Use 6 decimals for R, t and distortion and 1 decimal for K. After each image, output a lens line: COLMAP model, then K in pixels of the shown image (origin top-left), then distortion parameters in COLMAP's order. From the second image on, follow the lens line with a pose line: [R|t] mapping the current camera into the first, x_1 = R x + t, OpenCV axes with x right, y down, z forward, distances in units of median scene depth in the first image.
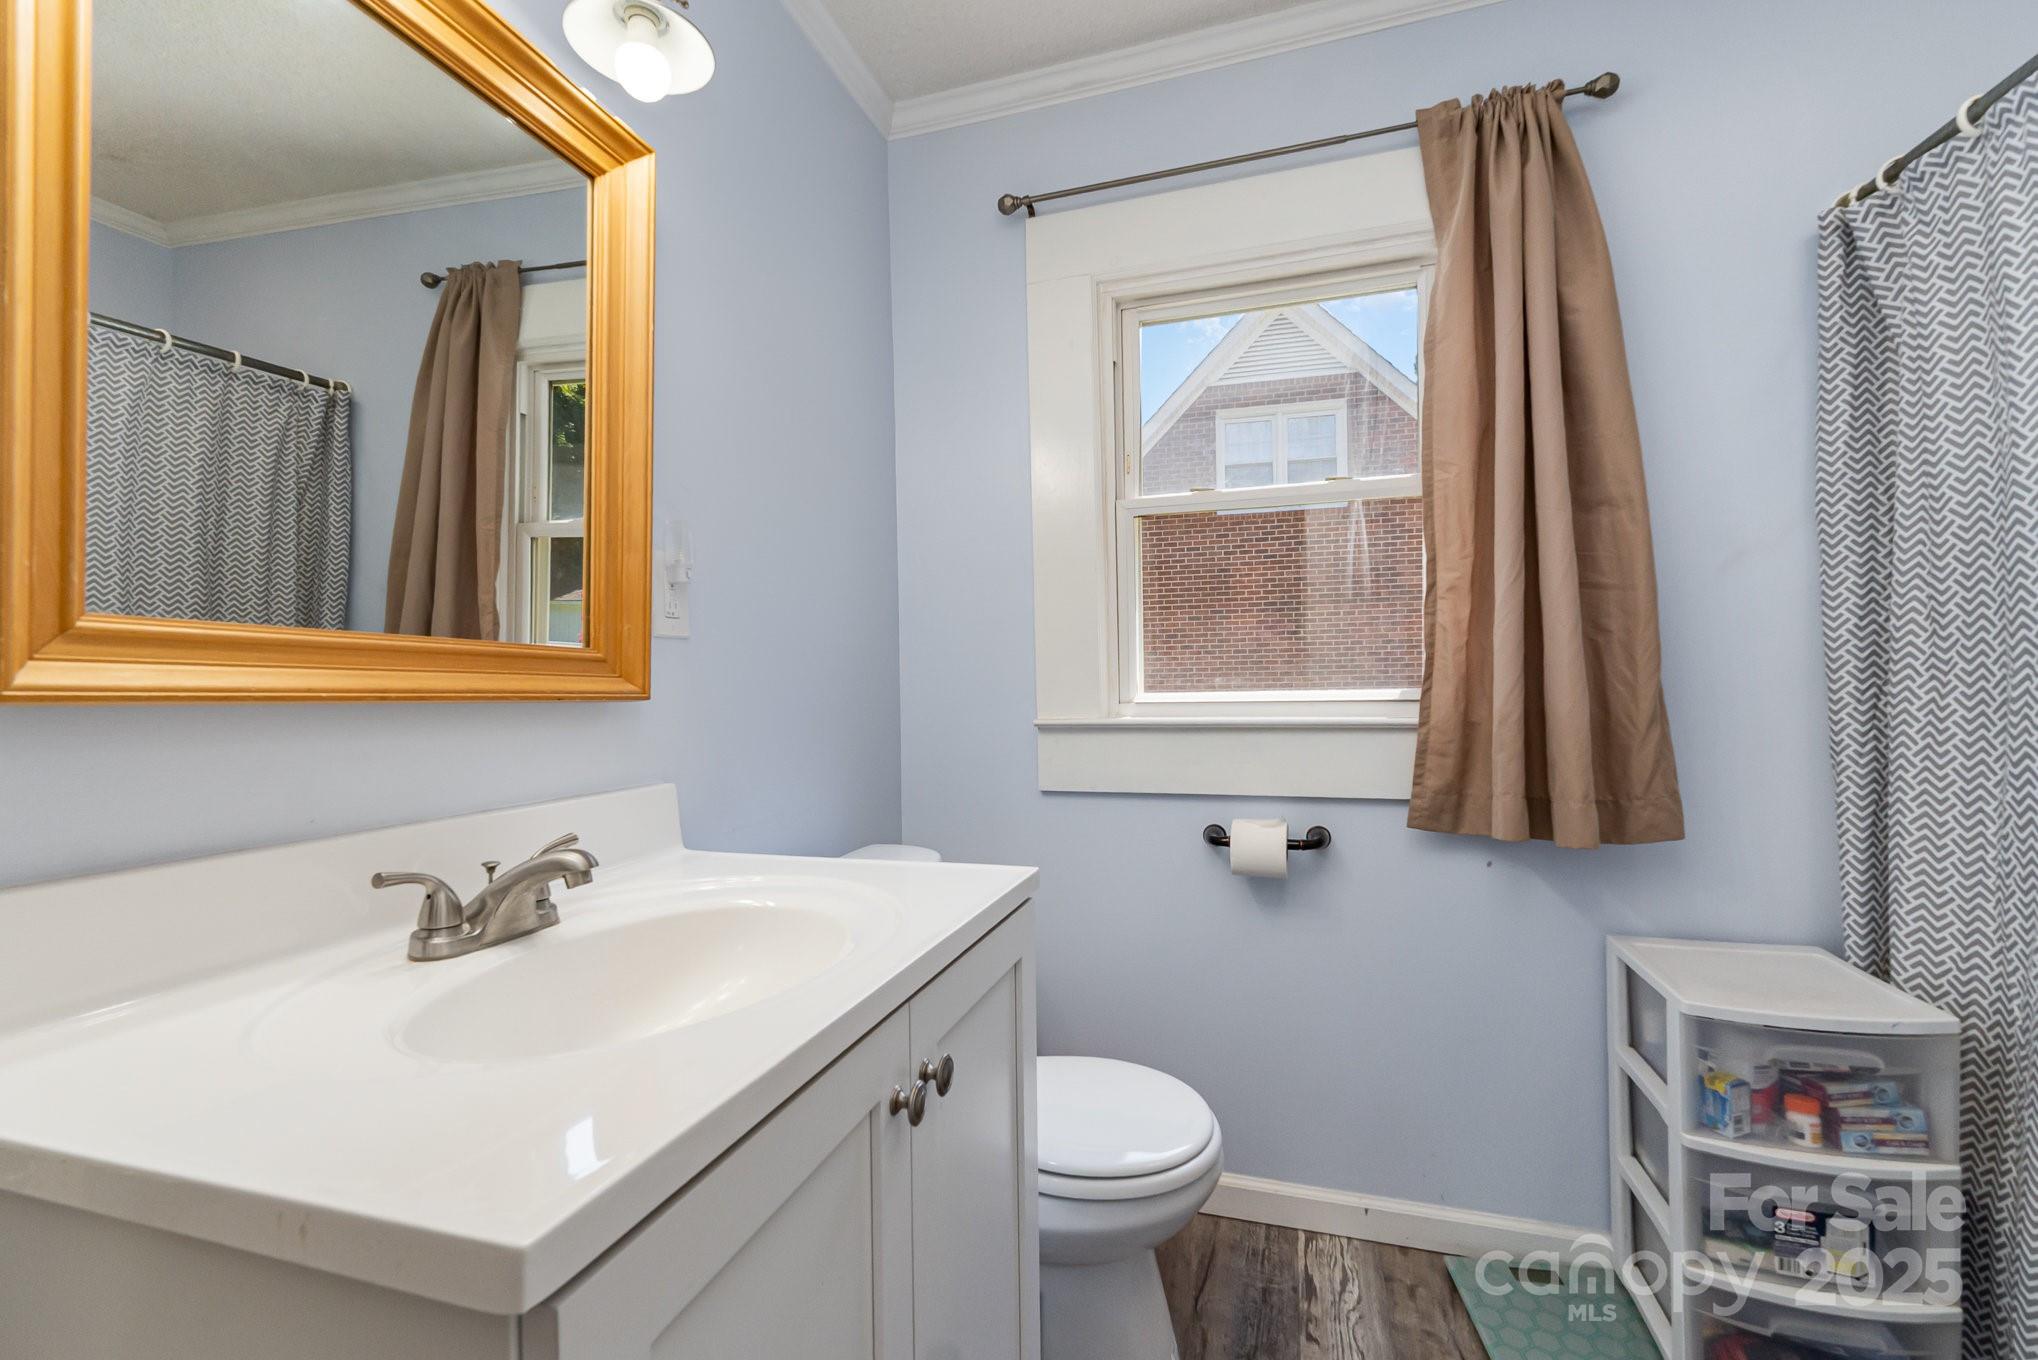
lens RADIAL K [[874.4, 0, 1018.4], [0, 874.4, 707.4], [0, 0, 1]] dist [0.003466, 0.000282]
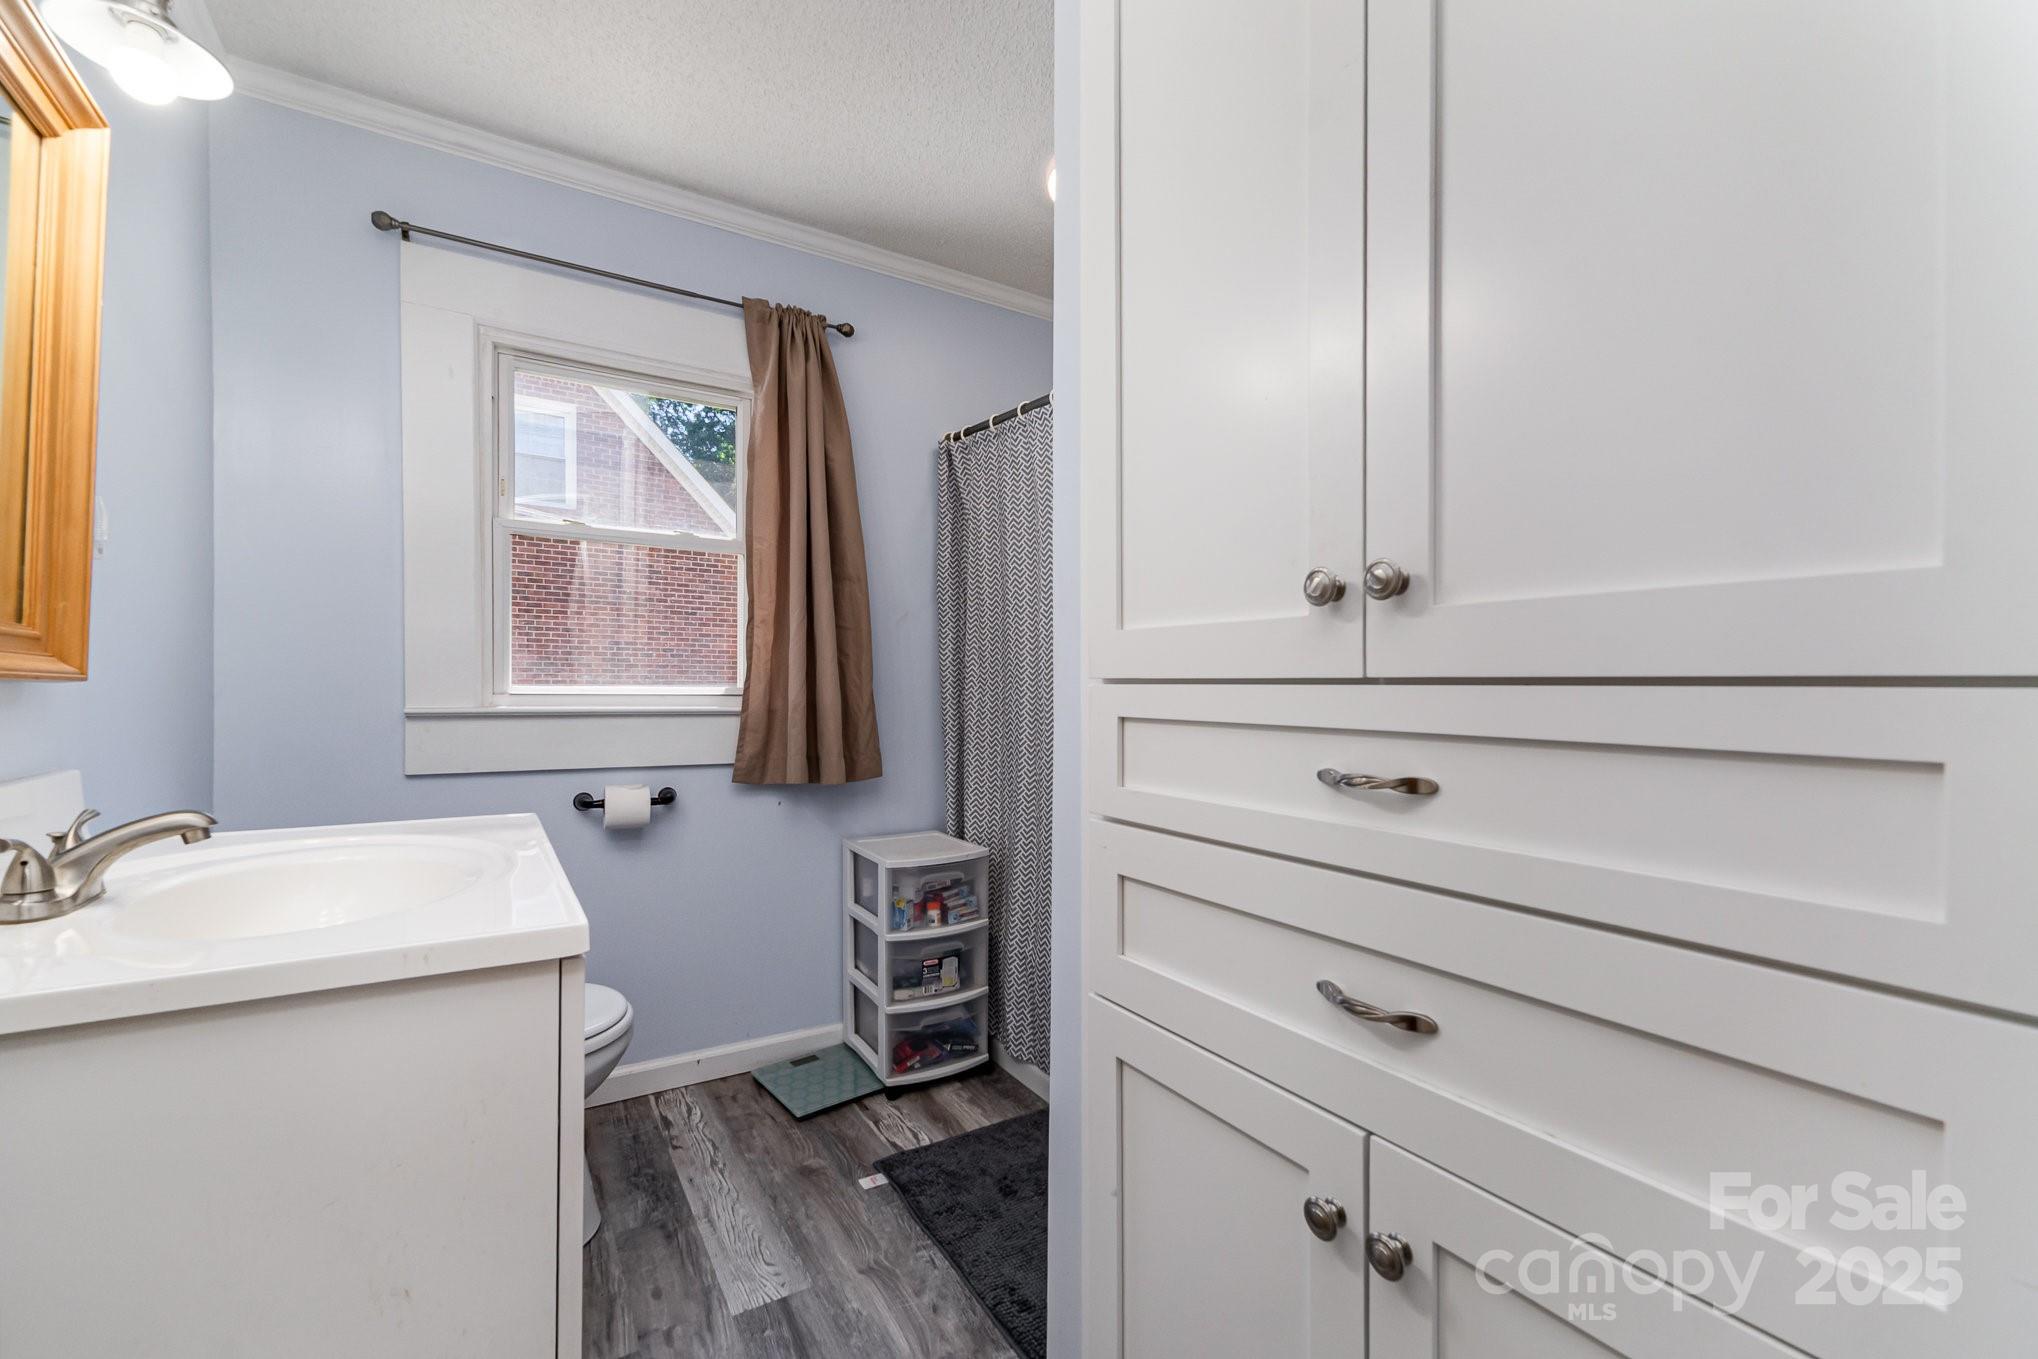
lens RADIAL K [[861.1, 0, 1001.9], [0, 861.1, 690.5], [0, 0, 1]] dist [-0.000711, 0.000004]
pose [[0.659089, 0.018703, 0.751833, -0.374571], [-0.004565, 0.999772, -0.020869, 0.013823], [-0.752052, 0.010323, 0.659023, -0.311690]]
